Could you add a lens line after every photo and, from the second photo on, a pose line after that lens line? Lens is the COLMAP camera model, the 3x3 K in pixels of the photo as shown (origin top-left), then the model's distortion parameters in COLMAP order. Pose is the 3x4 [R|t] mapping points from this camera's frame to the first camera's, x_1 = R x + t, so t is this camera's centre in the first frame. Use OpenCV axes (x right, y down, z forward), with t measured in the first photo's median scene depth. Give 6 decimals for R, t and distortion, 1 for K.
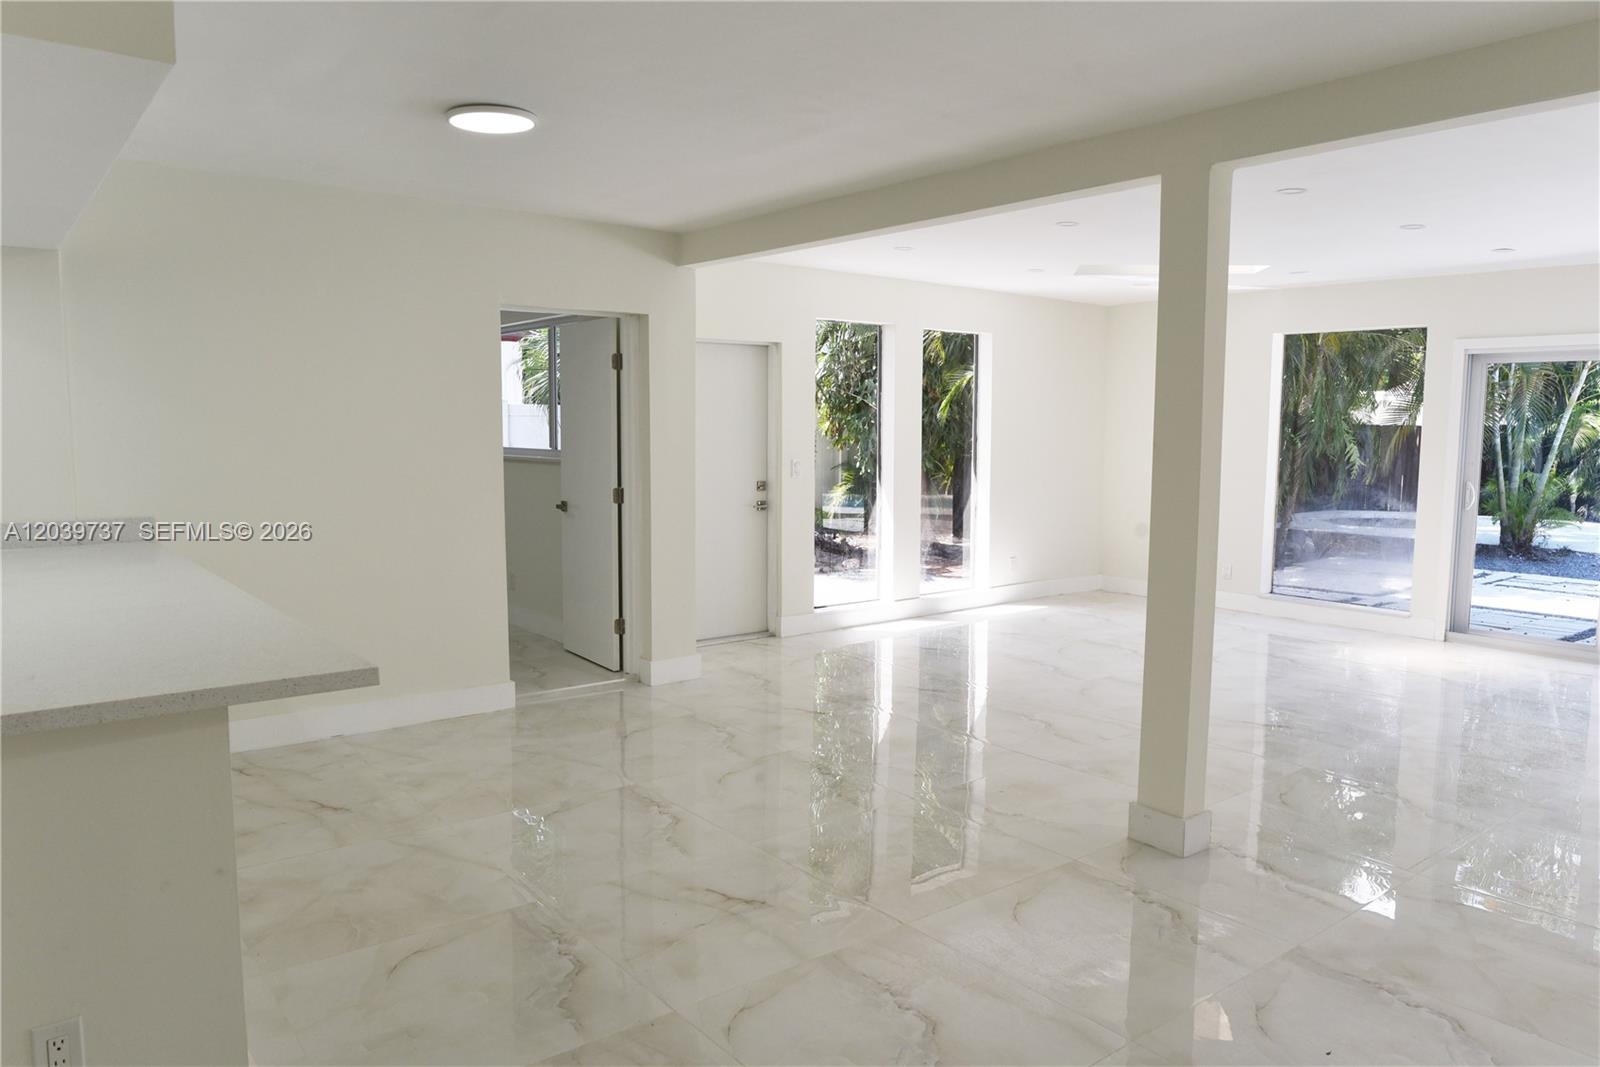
lens RADIAL K [[1093.1, 0, 800.6], [0, 1093.1, 532.9], [0, 0, 1]] dist [-0.052809, 0.026258]
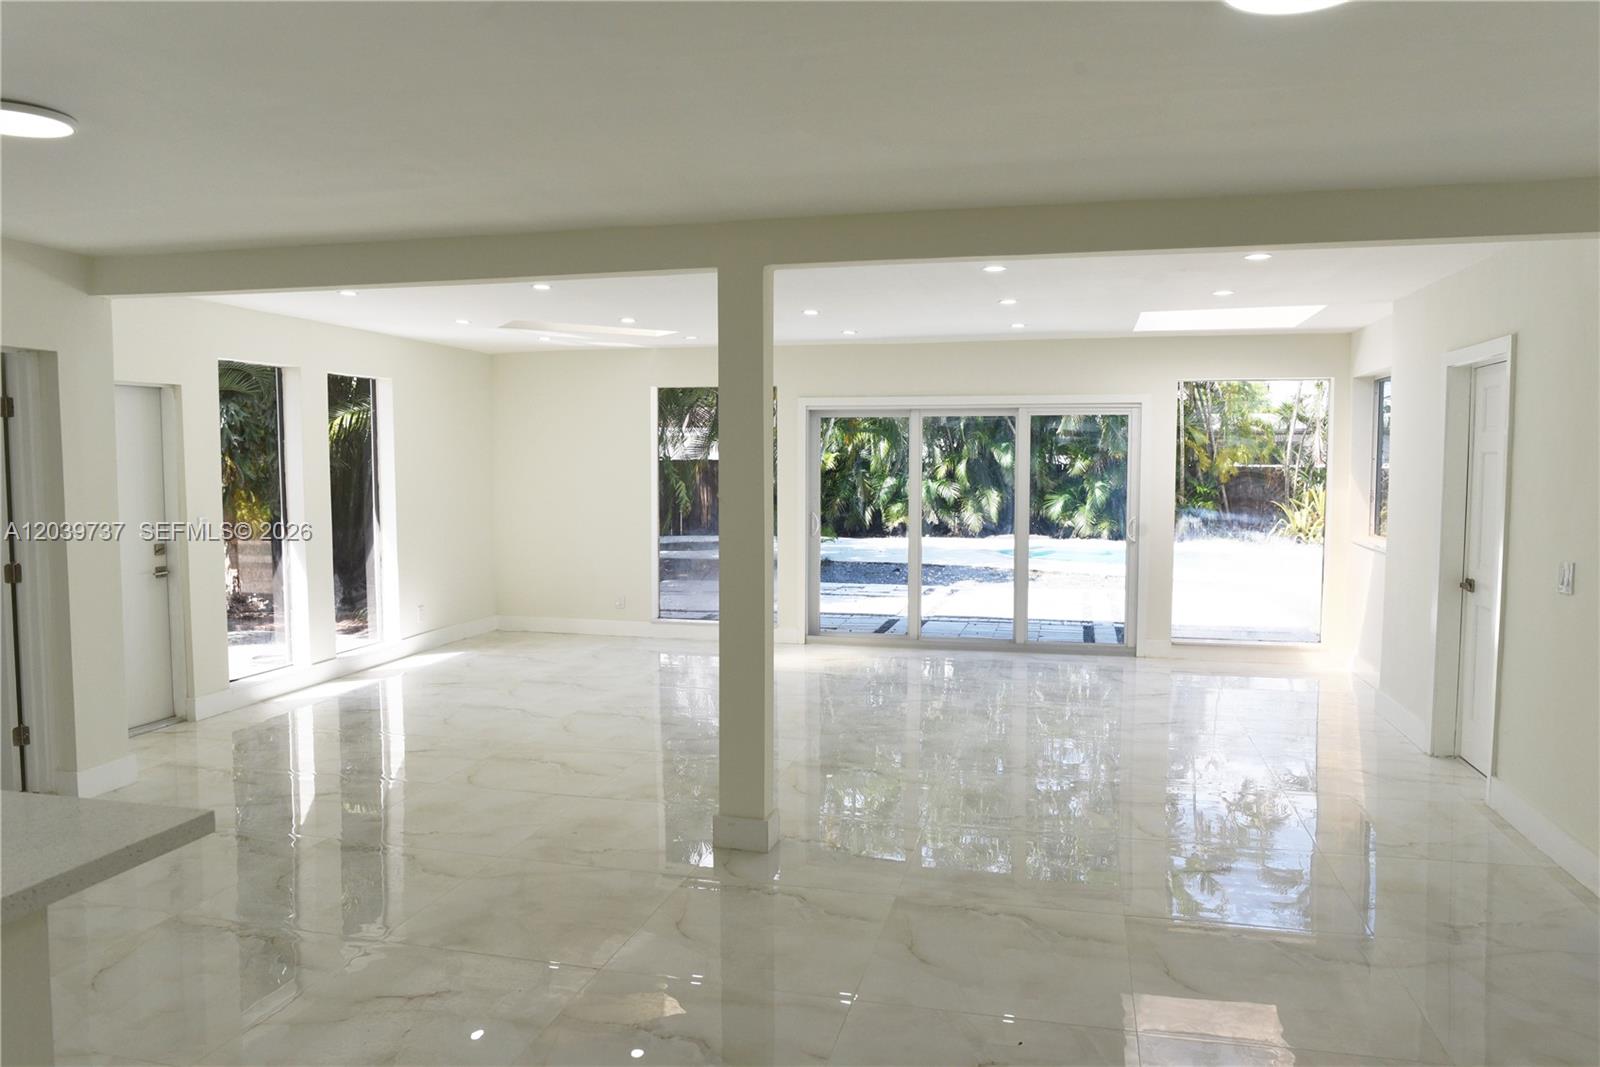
lens RADIAL K [[1093.1, 0, 810.4], [0, 1093.1, 531.1], [0, 0, 1]] dist [-0.052809, 0.026258]
pose [[0.788577, -0.047677, 0.613085, -0.150303], [0.066895, 0.997724, -0.008455, -0.015690], [-0.611287, 0.047679, 0.789971, 0.013626]]
